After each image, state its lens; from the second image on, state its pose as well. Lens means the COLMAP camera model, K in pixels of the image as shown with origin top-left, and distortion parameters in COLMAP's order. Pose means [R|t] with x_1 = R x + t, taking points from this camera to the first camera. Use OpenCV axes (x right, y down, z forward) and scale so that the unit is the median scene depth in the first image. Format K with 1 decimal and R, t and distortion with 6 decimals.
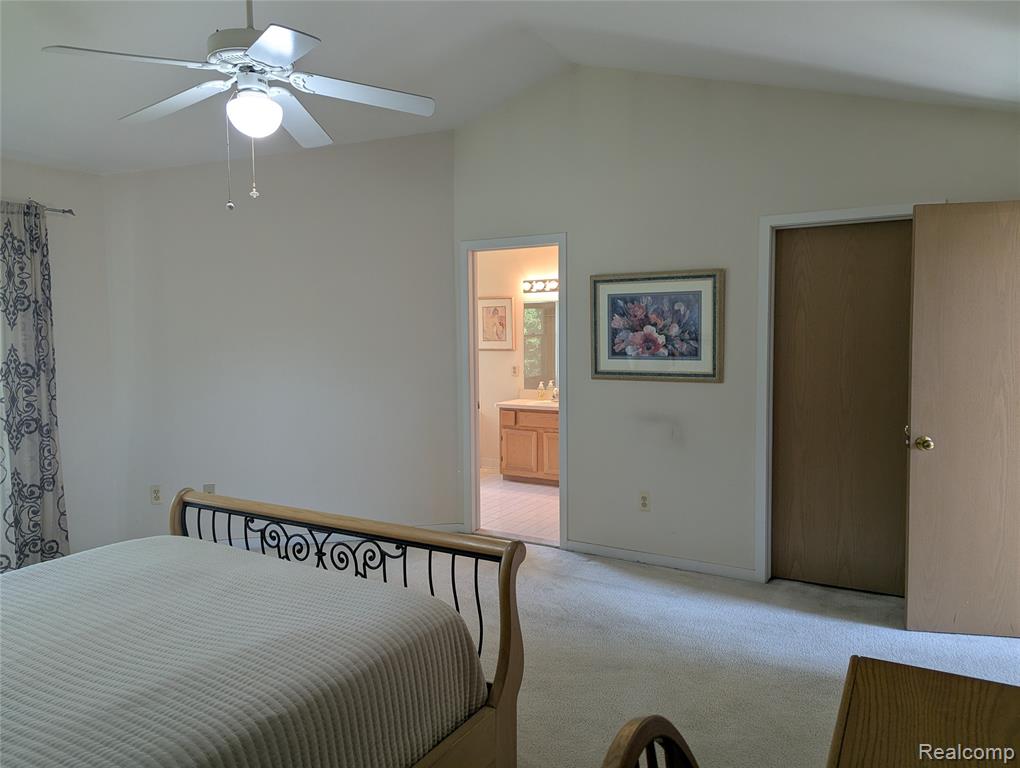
lens RADIAL K [[722.7, 0, 507.9], [0, 722.7, 378.3], [0, 0, 1]] dist [0.053624, -0.004413]
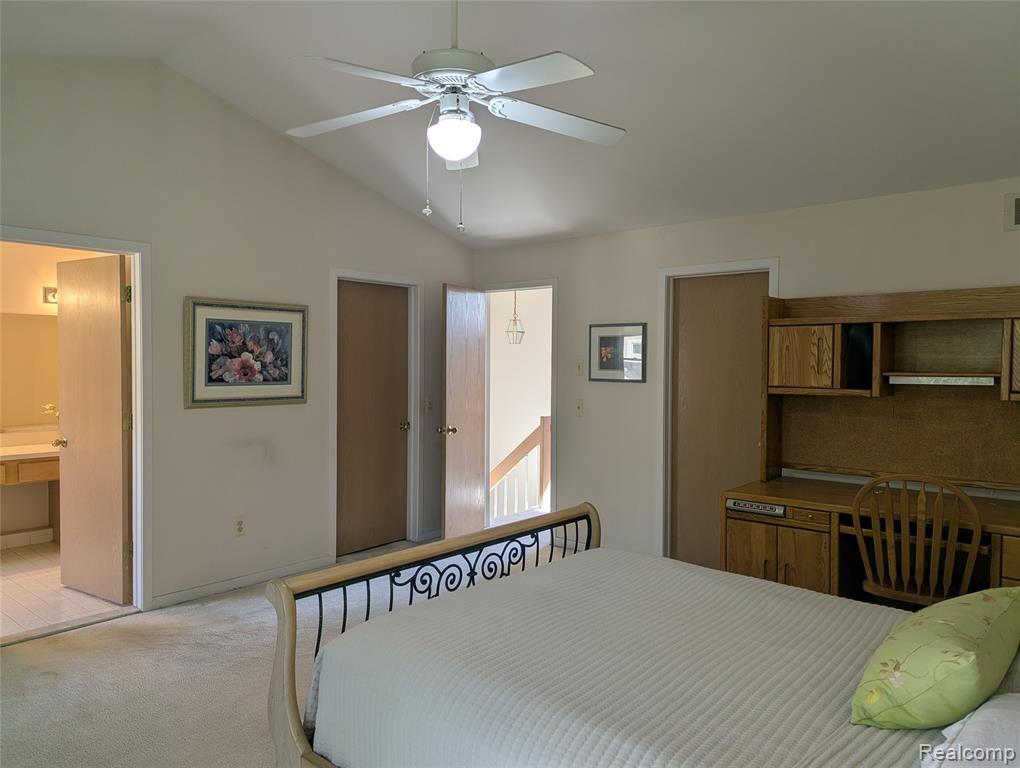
lens RADIAL K [[722.7, 0, 508.2], [0, 722.7, 383.6], [0, 0, 1]] dist [0.053624, -0.004413]
pose [[0.182577, -0.024348, 0.982890, -0.760014], [0.051443, 0.998561, 0.015180, -0.025295], [-0.981845, 0.047791, 0.183566, 0.451708]]
